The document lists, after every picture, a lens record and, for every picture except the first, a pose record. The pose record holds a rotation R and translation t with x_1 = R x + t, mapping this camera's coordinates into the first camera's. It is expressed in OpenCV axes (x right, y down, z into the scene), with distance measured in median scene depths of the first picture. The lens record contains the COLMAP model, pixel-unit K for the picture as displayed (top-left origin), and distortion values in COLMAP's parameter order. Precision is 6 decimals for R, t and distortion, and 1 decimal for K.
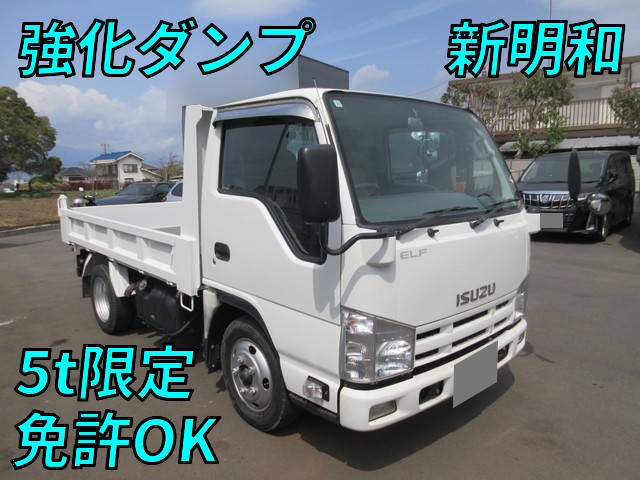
lens RADIAL K [[474.1, 0, 320.0], [0, 474.1, 240.0], [0, 0, 1]] dist [0.004456, 0.000900]
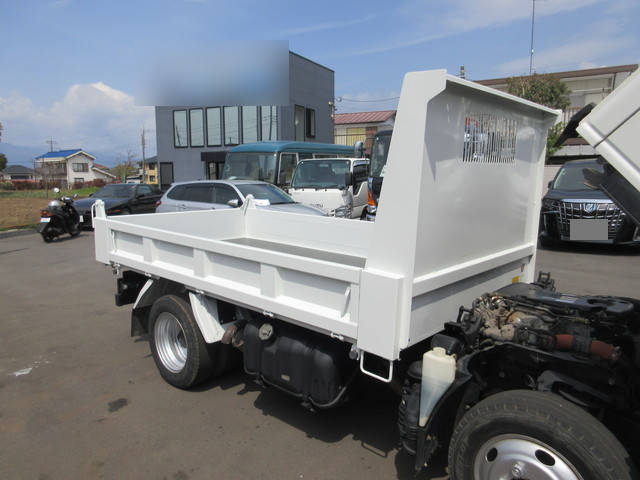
lens RADIAL K [[474.1, 0, 320.0], [0, 474.1, 240.0], [0, 0, 1]] dist [0.004456, 0.000900]
pose [[0.995559, 0.004189, 0.094046, -0.068696], [-0.003614, 0.999974, -0.006288, -0.007249], [-0.094070, 0.005920, 0.995548, 0.054537]]
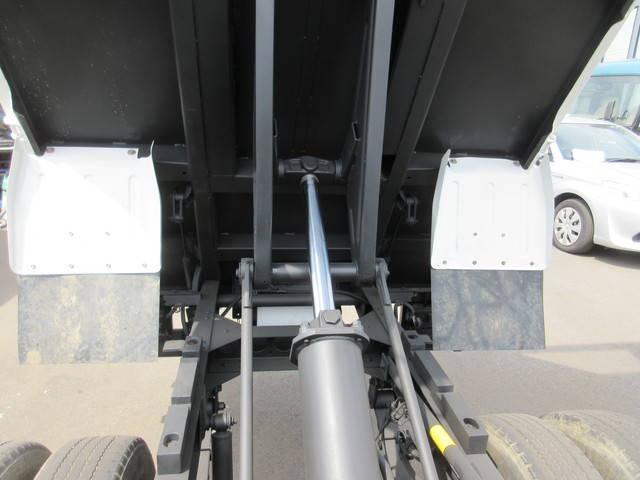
lens RADIAL K [[474.1, 0, 320.0], [0, 474.1, 240.0], [0, 0, 1]] dist [0.004456, 0.000900]
pose [[0.824640, 0.202191, -0.528287, -0.055339], [-0.137286, 0.977550, 0.159837, -0.023280], [0.548745, -0.059282, 0.833885, 0.225001]]
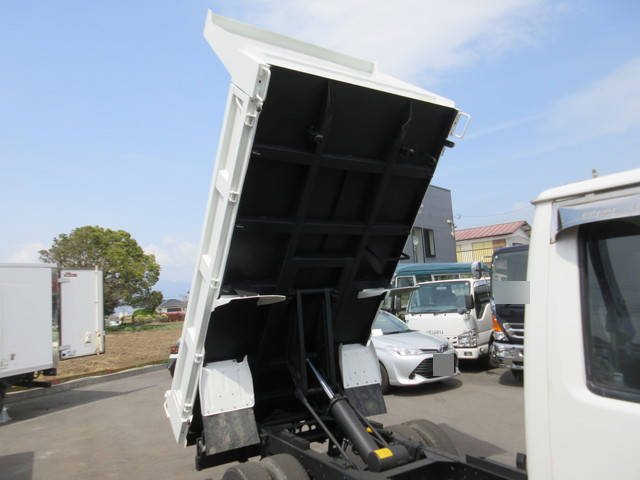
lens RADIAL K [[474.1, 0, 320.0], [0, 474.1, 240.0], [0, 0, 1]] dist [0.004456, 0.000900]
pose [[0.984328, -0.059977, -0.165836, -0.052576], [0.015464, 0.966121, -0.257628, -0.017906], [0.175669, 0.251026, 0.951907, 0.076409]]
